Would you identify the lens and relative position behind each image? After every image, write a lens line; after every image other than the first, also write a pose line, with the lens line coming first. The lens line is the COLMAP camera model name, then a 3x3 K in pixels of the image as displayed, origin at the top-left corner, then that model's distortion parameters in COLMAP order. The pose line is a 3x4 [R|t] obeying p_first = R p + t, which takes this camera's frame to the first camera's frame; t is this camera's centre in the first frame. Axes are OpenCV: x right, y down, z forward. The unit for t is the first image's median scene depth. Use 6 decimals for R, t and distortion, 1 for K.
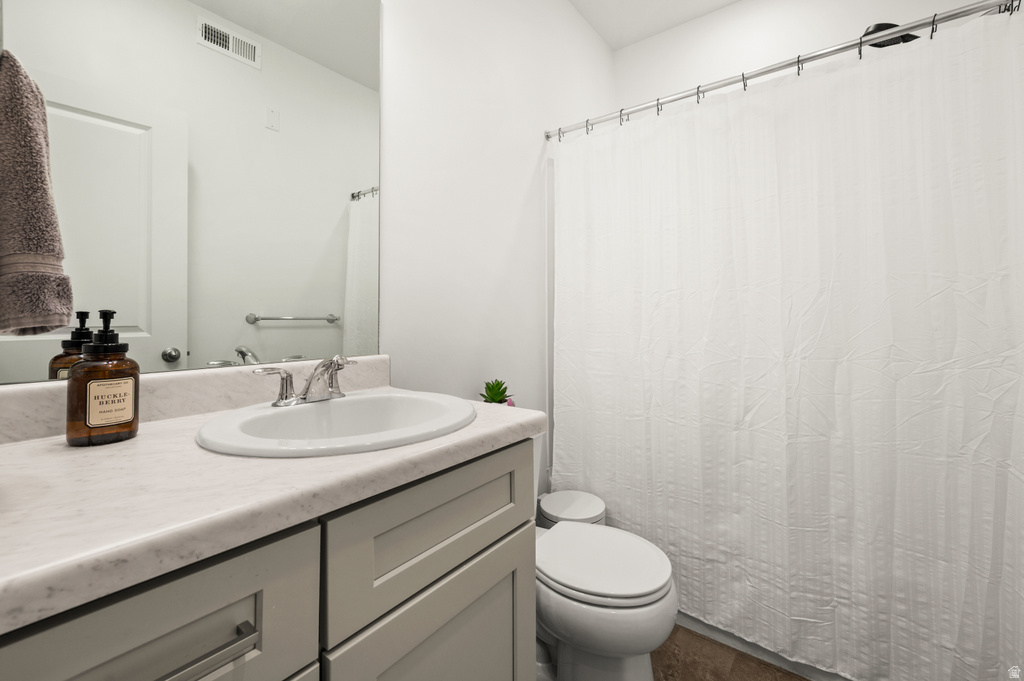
lens RADIAL K [[413.8, 0, 516.0], [0, 413.8, 331.4], [0, 0, 1]] dist [-0.001262, -0.000219]
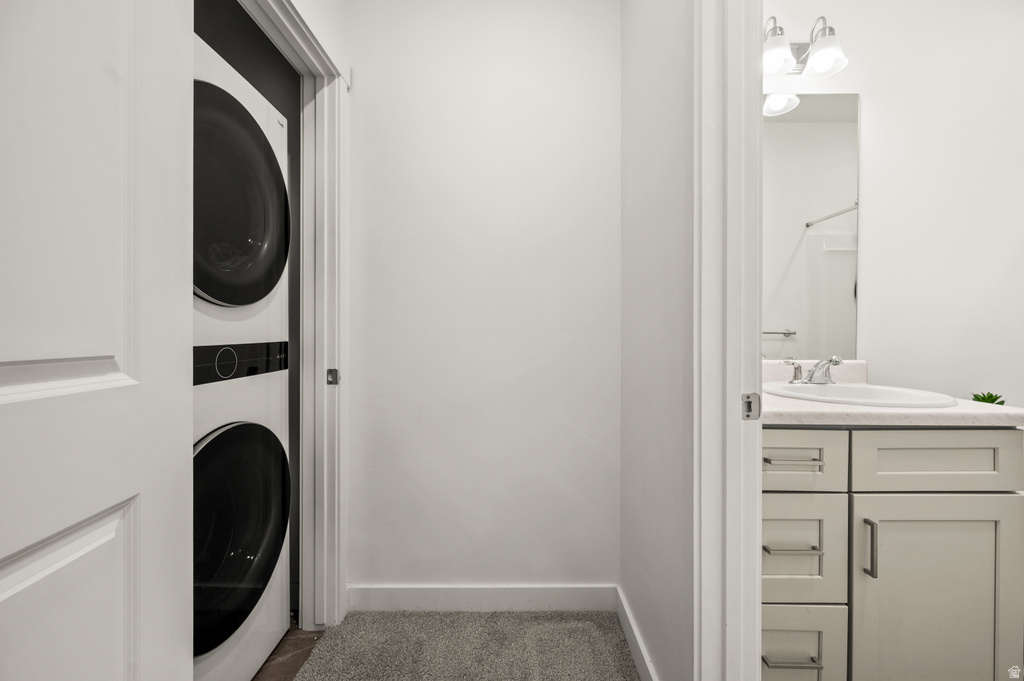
lens RADIAL K [[413.8, 0, 516.0], [0, 413.8, 331.4], [0, 0, 1]] dist [-0.001262, -0.000219]
pose [[0.599215, 0.003867, -0.800579, 0.113561], [-0.030783, 0.999360, -0.018213, 0.028612], [0.799996, 0.035558, 0.598950, -0.942216]]
